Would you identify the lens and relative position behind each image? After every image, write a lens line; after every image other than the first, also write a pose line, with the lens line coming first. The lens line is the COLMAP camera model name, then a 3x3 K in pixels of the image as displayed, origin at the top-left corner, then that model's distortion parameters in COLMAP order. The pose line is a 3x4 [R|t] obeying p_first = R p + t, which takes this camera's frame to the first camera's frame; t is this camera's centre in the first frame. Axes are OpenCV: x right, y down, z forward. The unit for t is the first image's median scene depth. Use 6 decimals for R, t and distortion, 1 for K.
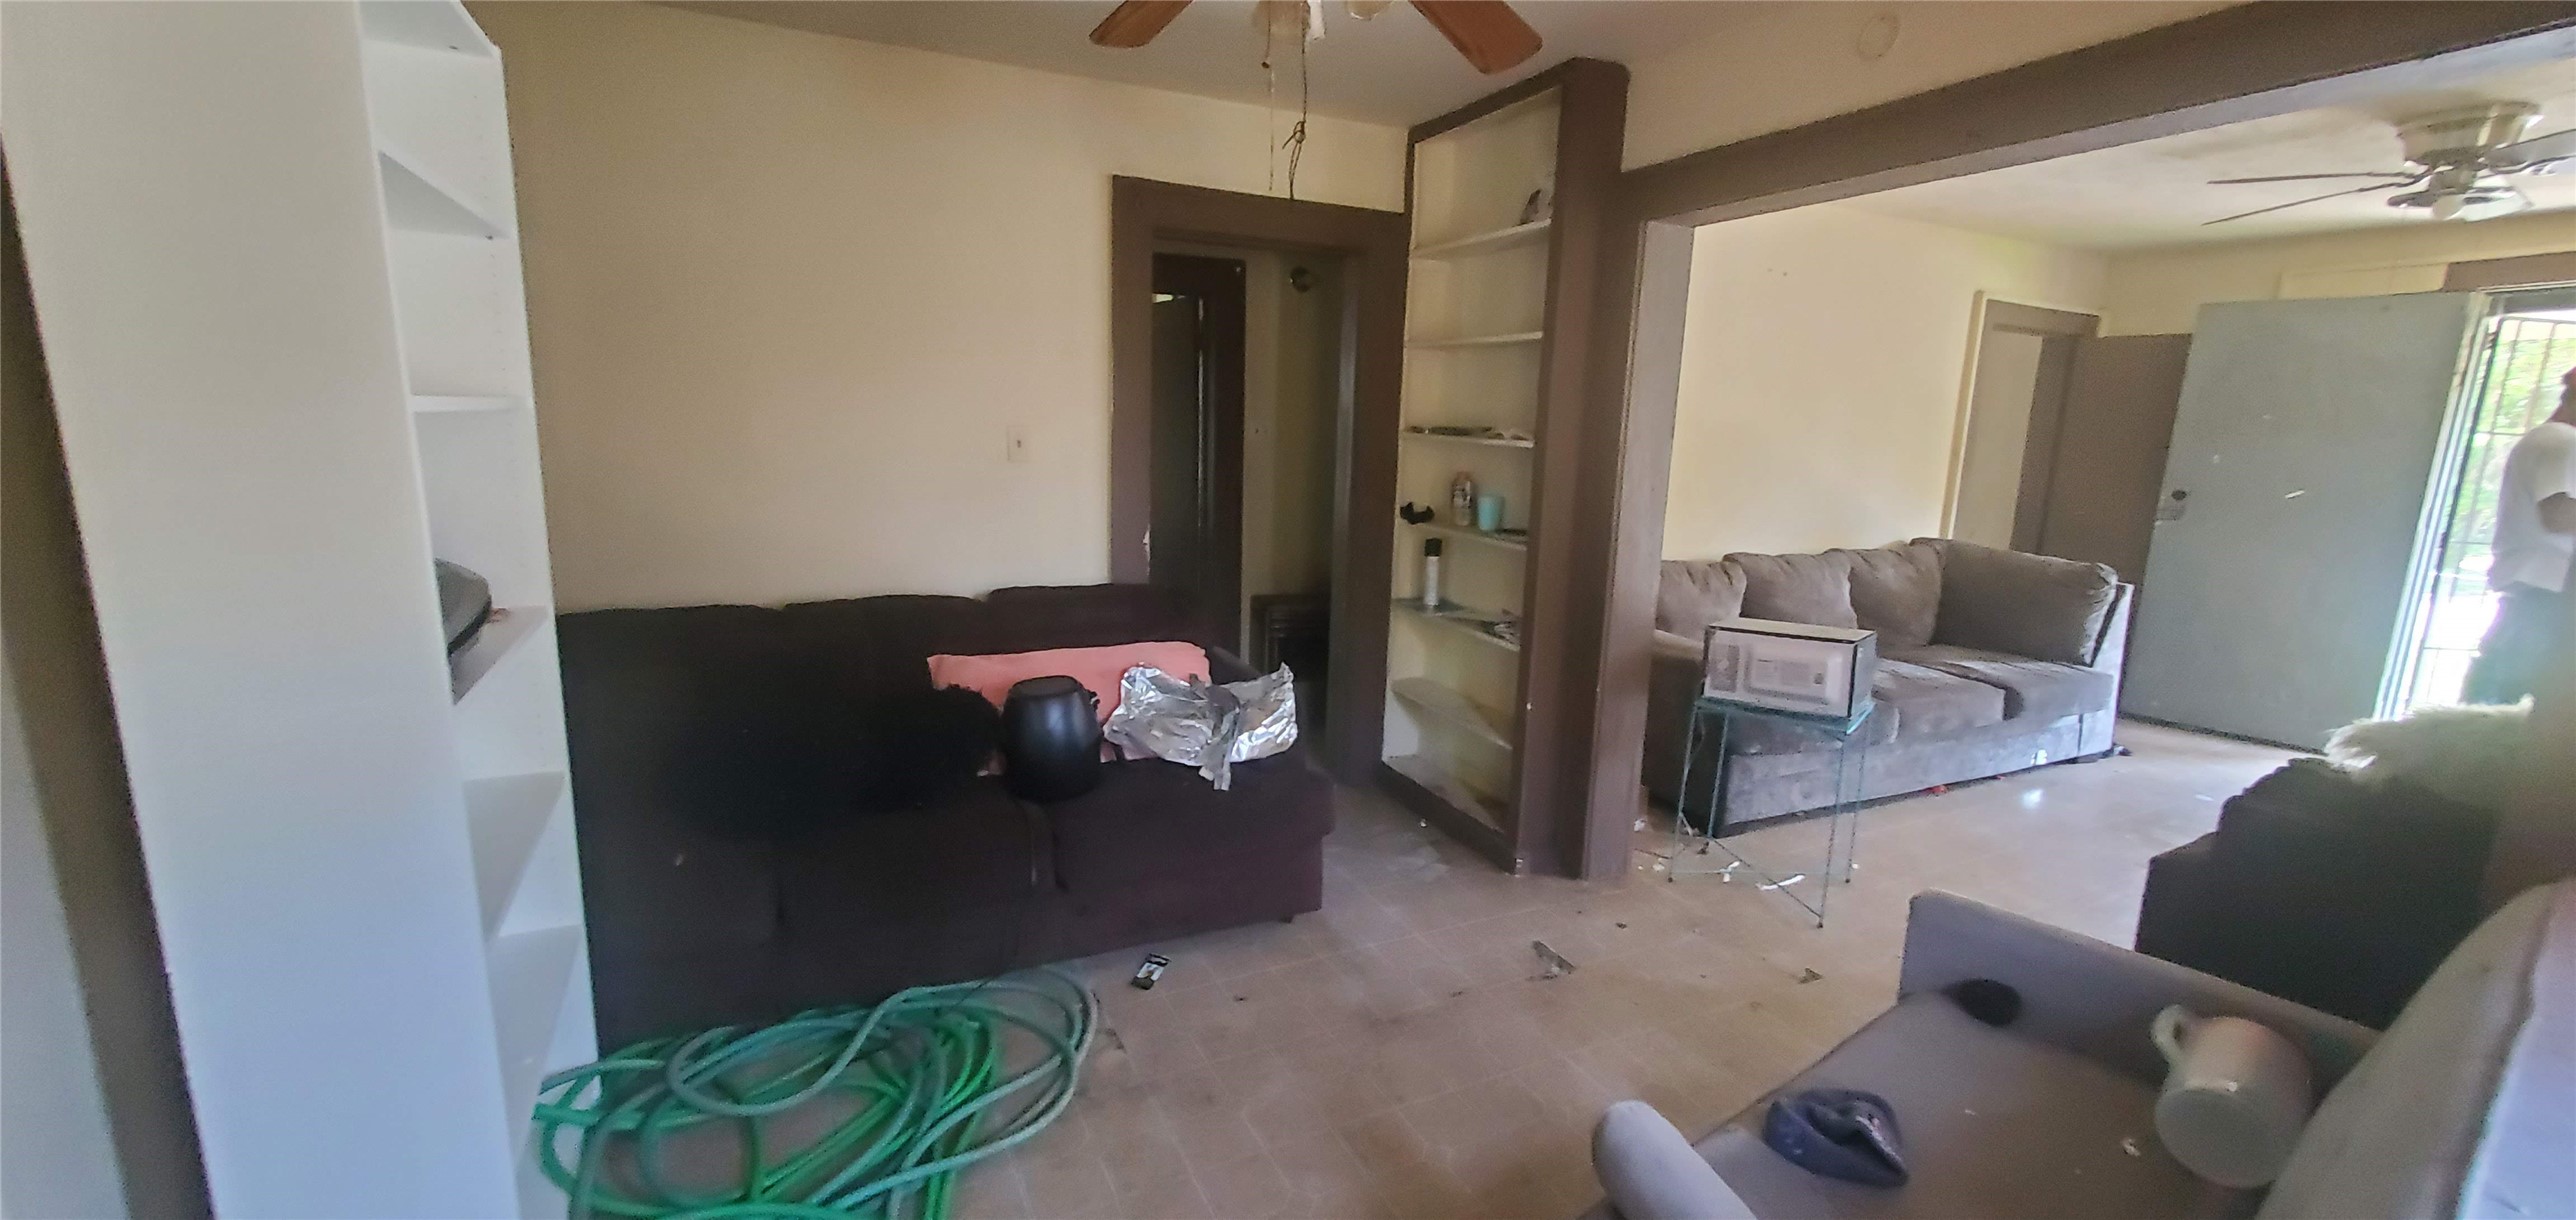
lens RADIAL K [[1047.4, 0, 1285.2], [0, 1047.4, 616.4], [0, 0, 1]] dist [0.002699, 0.001056]
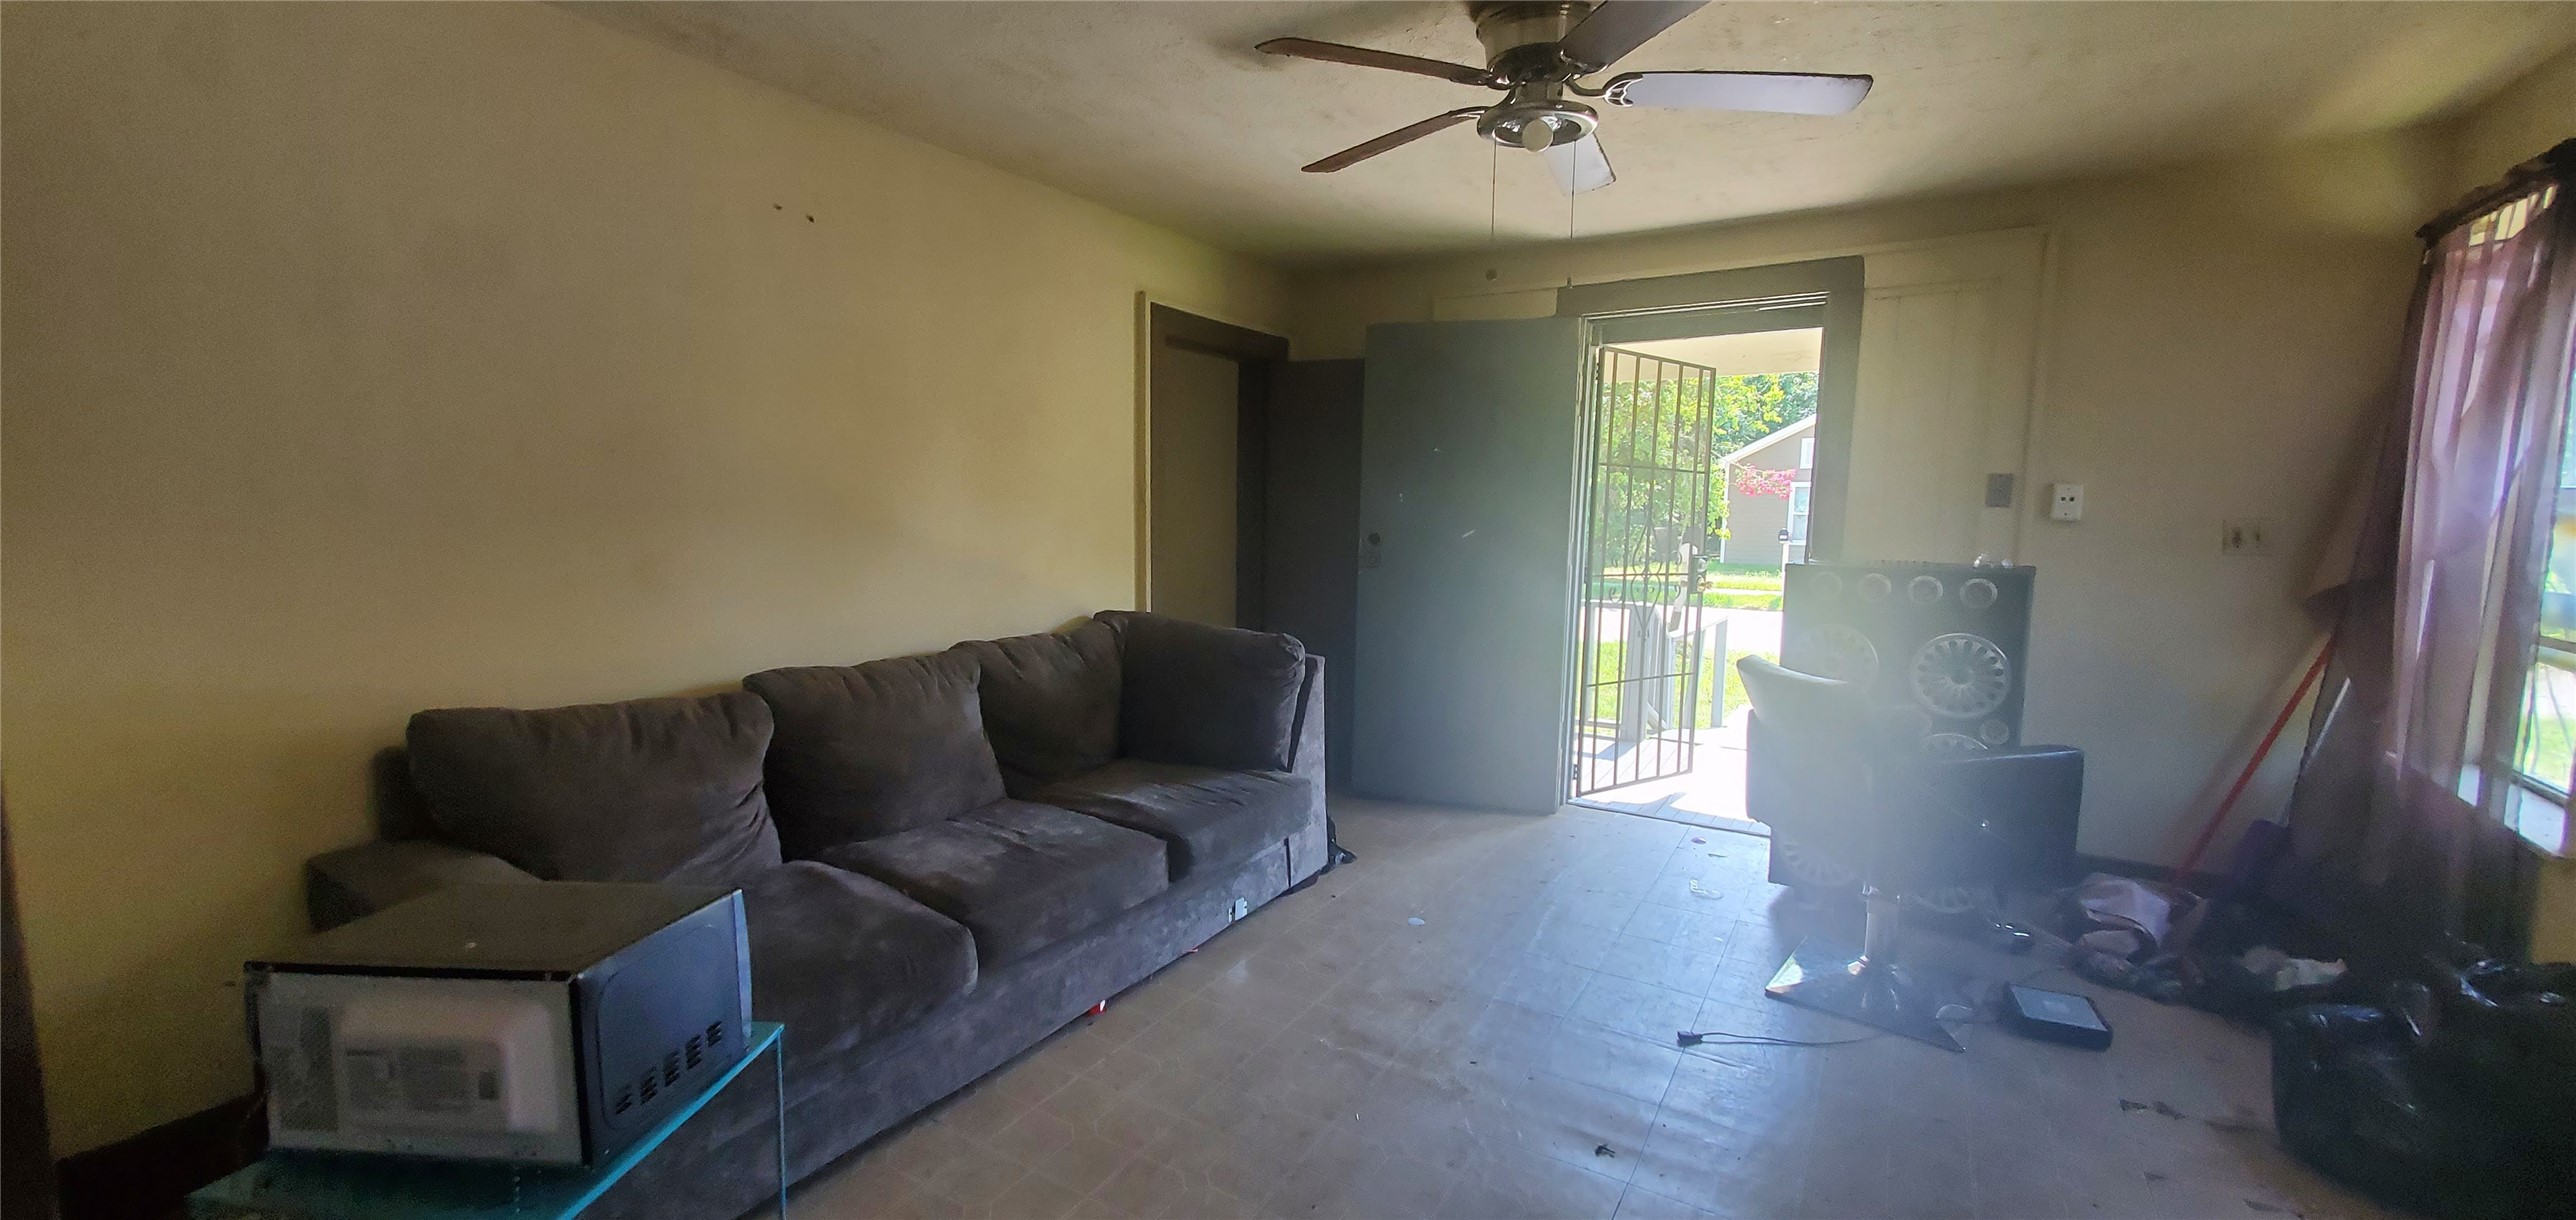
lens RADIAL K [[1047.4, 0, 1284.7], [0, 1047.4, 614.4], [0, 0, 1]] dist [0.002699, 0.001056]
pose [[0.850140, -0.082909, 0.519988, 0.378331], [0.112902, 0.993260, -0.026217, -0.044560], [-0.514310, 0.080996, 0.853771, 0.342264]]
